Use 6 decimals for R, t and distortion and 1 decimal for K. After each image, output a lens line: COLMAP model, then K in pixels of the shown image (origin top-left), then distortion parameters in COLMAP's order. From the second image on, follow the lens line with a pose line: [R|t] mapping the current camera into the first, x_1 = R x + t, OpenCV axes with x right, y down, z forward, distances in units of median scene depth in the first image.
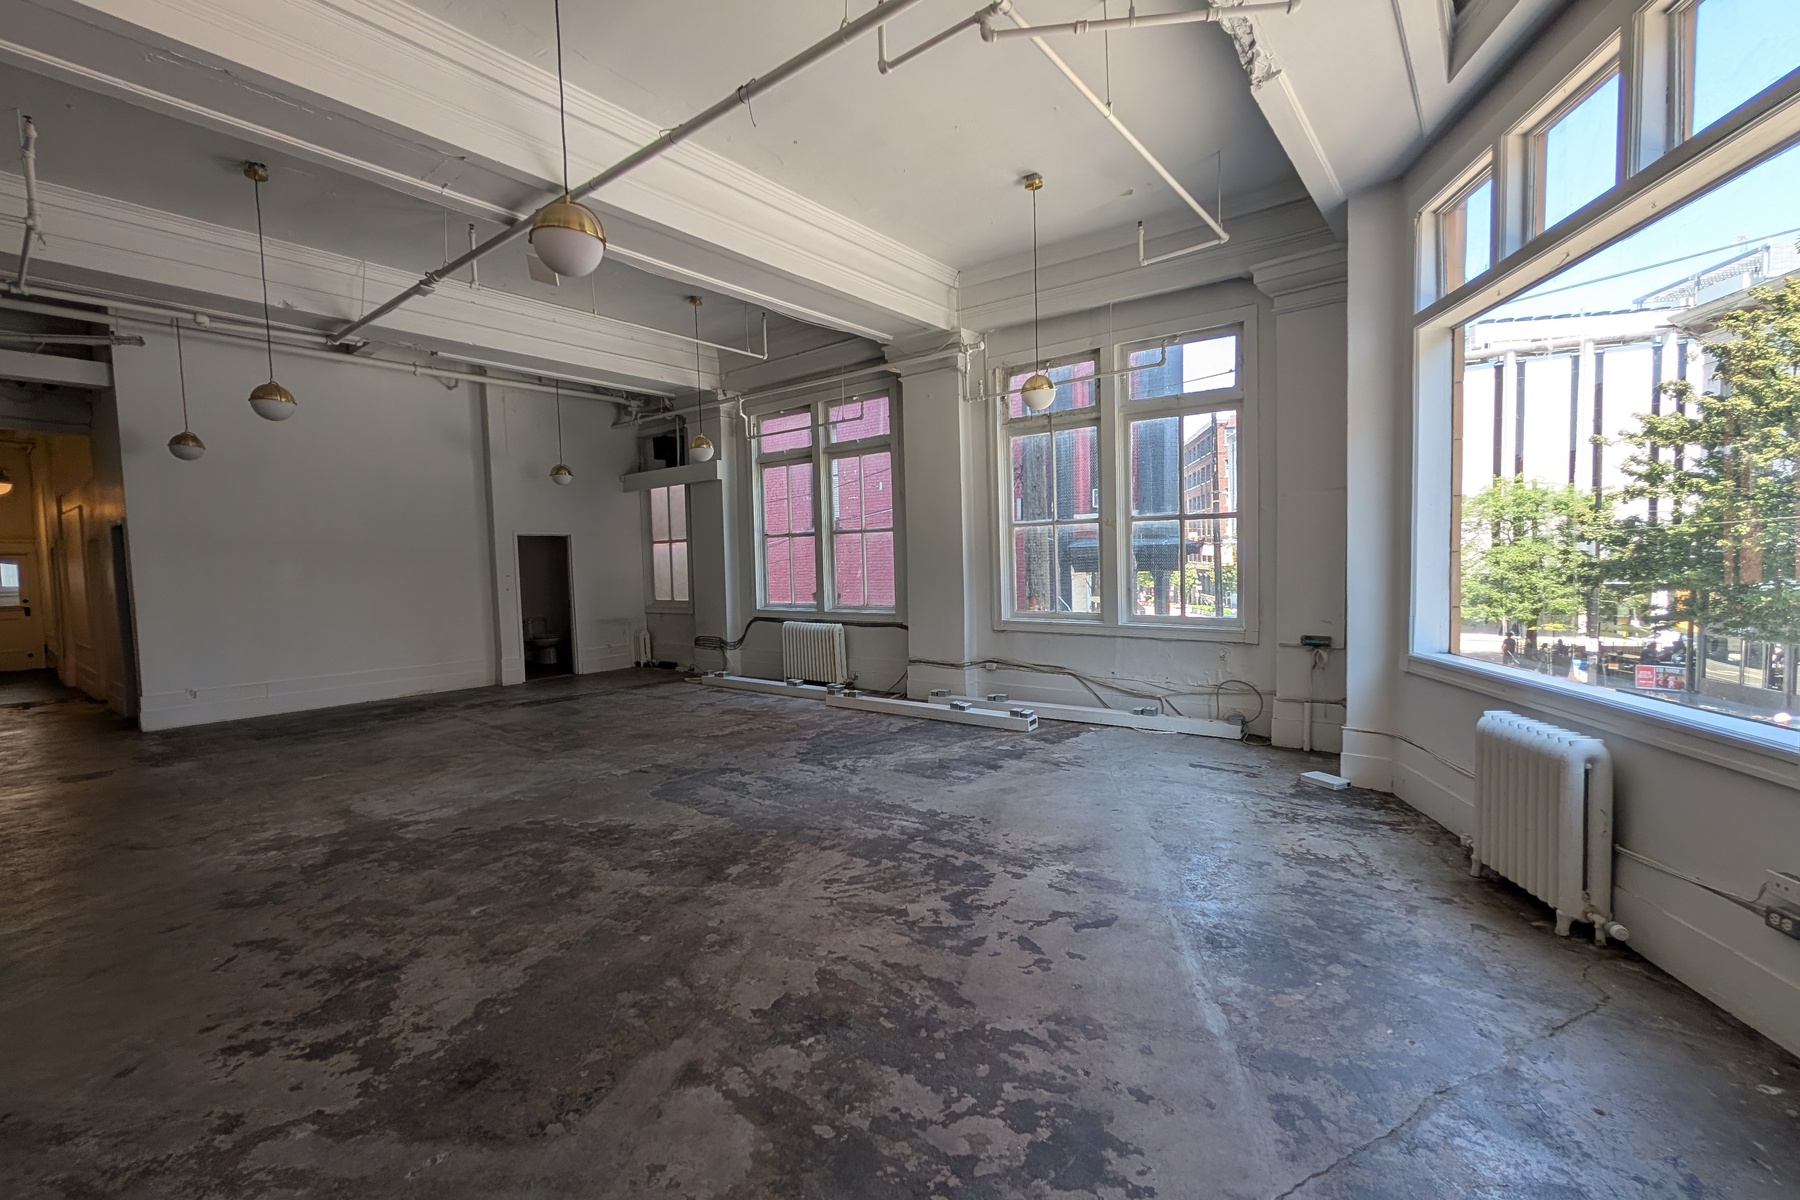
lens RADIAL K [[781.8, 0, 904.0], [0, 781.8, 600.9], [0, 0, 1]] dist [-0.000818, 0.000375]
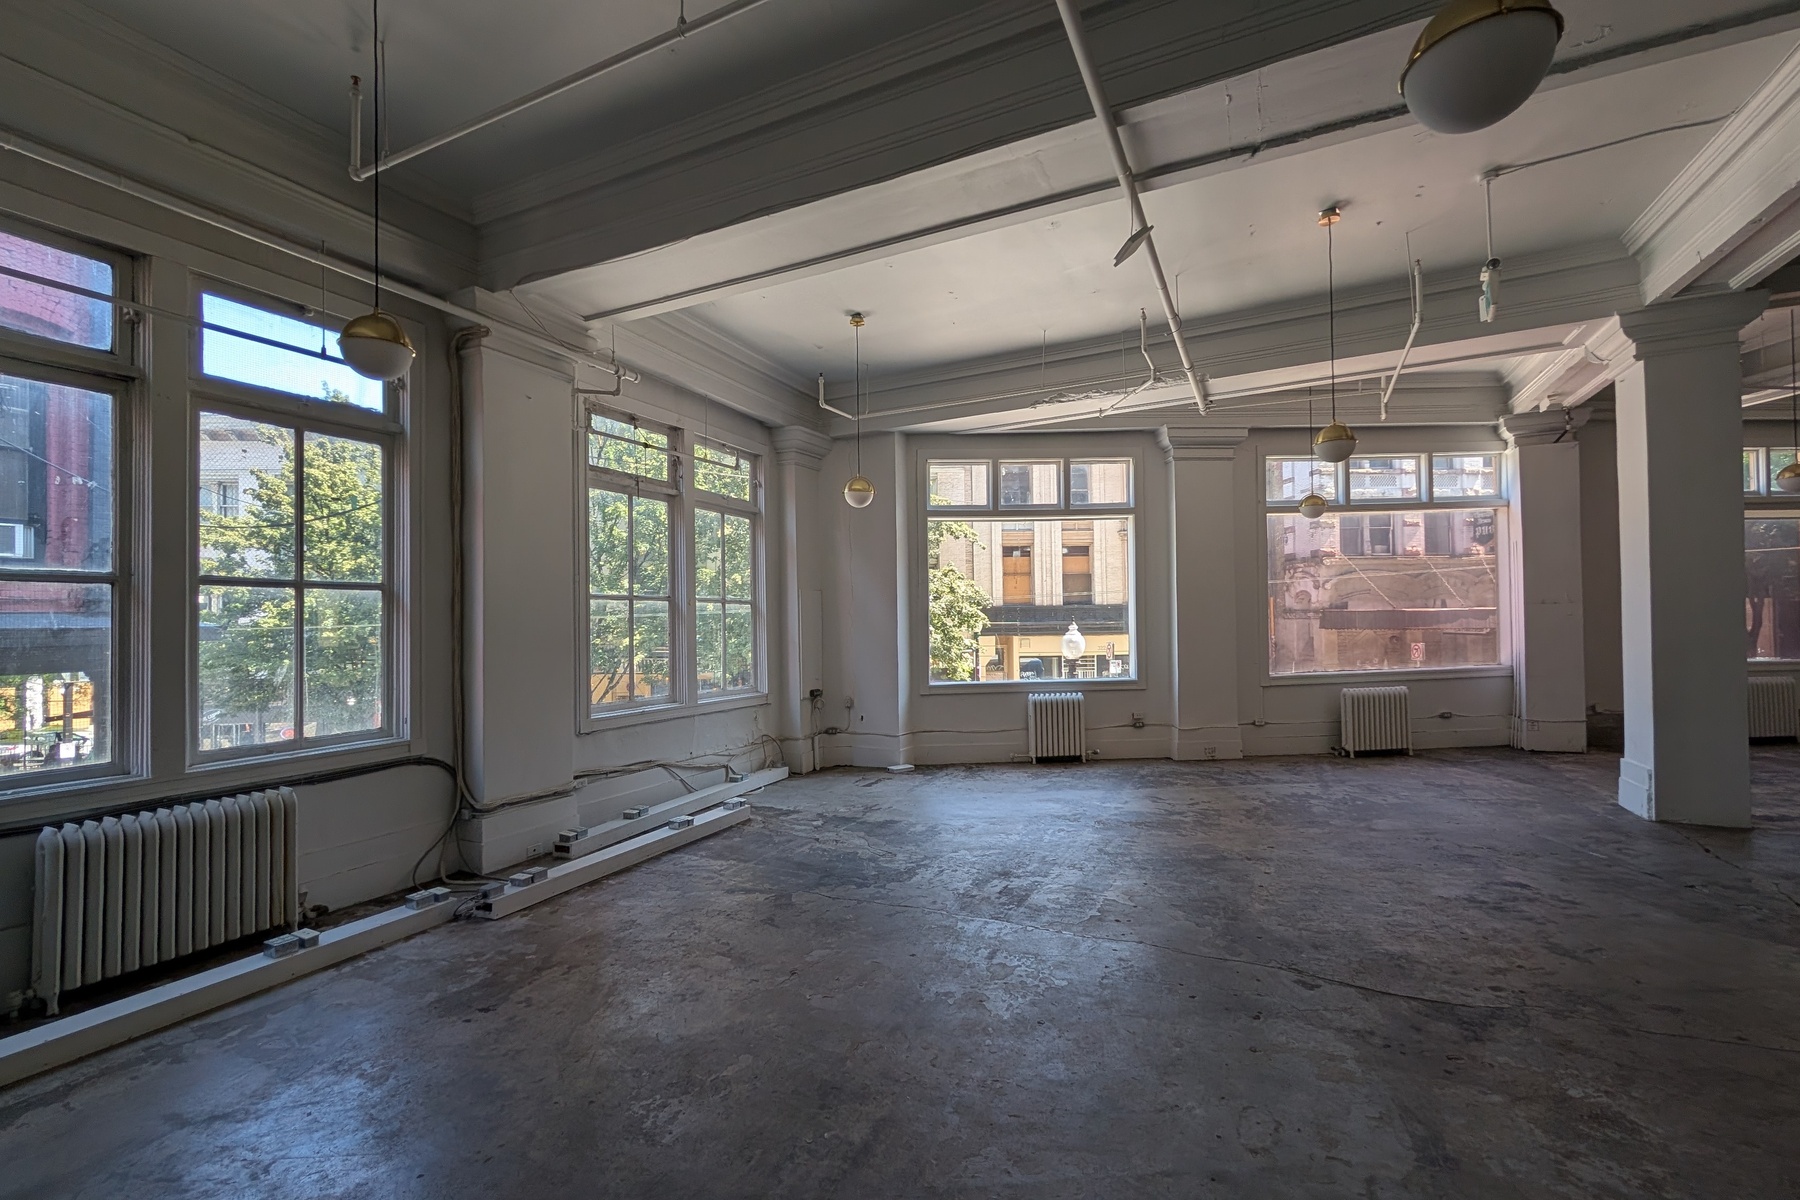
lens RADIAL K [[781.8, 0, 895.5], [0, 781.8, 600.8], [0, 0, 1]] dist [-0.000818, 0.000375]
pose [[-0.226814, 0.053854, 0.972448, -0.921453], [0.069279, 0.996833, -0.039046, -0.052901], [-0.971471, 0.058514, -0.229826, 1.156659]]
